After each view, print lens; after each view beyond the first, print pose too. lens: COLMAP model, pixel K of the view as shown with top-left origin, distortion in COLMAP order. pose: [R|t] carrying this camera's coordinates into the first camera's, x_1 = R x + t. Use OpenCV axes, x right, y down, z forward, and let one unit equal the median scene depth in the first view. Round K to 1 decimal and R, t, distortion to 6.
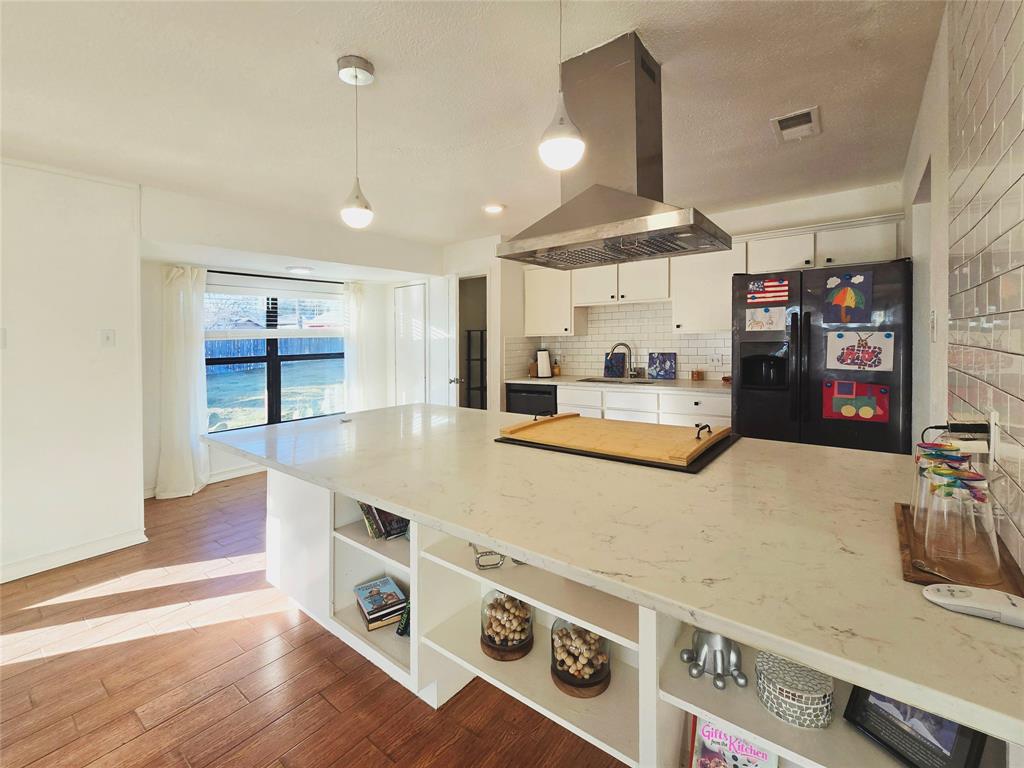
lens RADIAL K [[496.3, 0, 509.8], [0, 496.3, 357.1], [0, 0, 1]] dist [-0.003291, -0.000028]
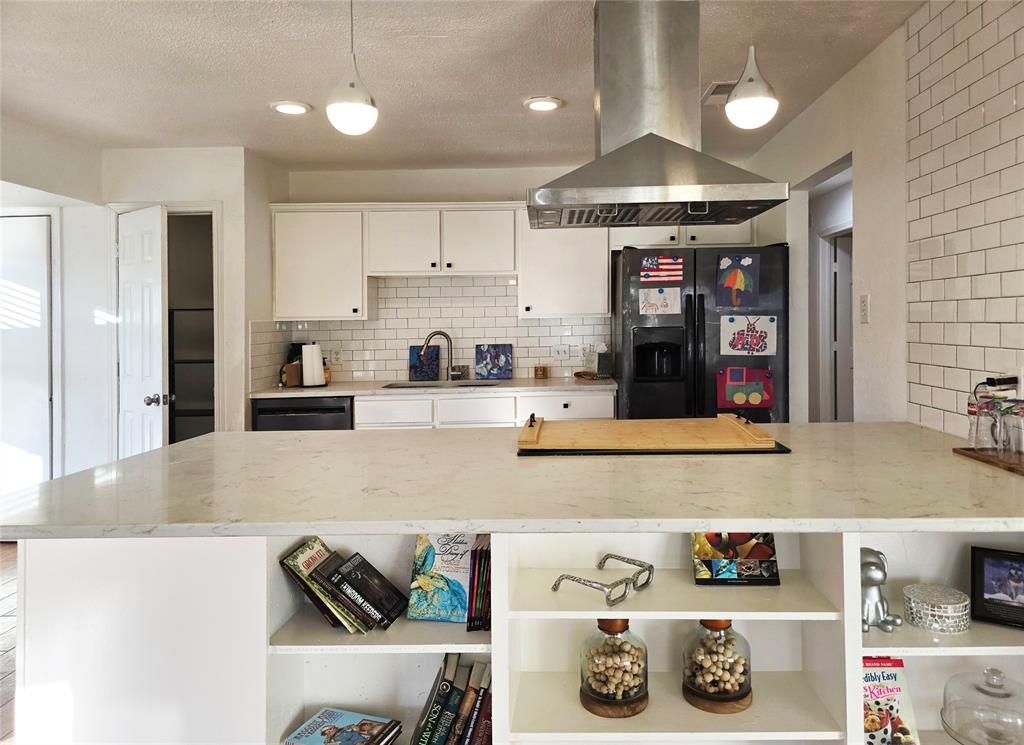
lens RADIAL K [[811.1, 0, 512.0], [0, 811.1, 372.5], [0, 0, 1]] dist [0.003767, -0.009421]
pose [[0.765826, -0.030571, 0.642320, -0.611308], [0.026050, 0.999524, 0.016513, 0.019412], [-0.642519, 0.004087, 0.766258, 0.071993]]
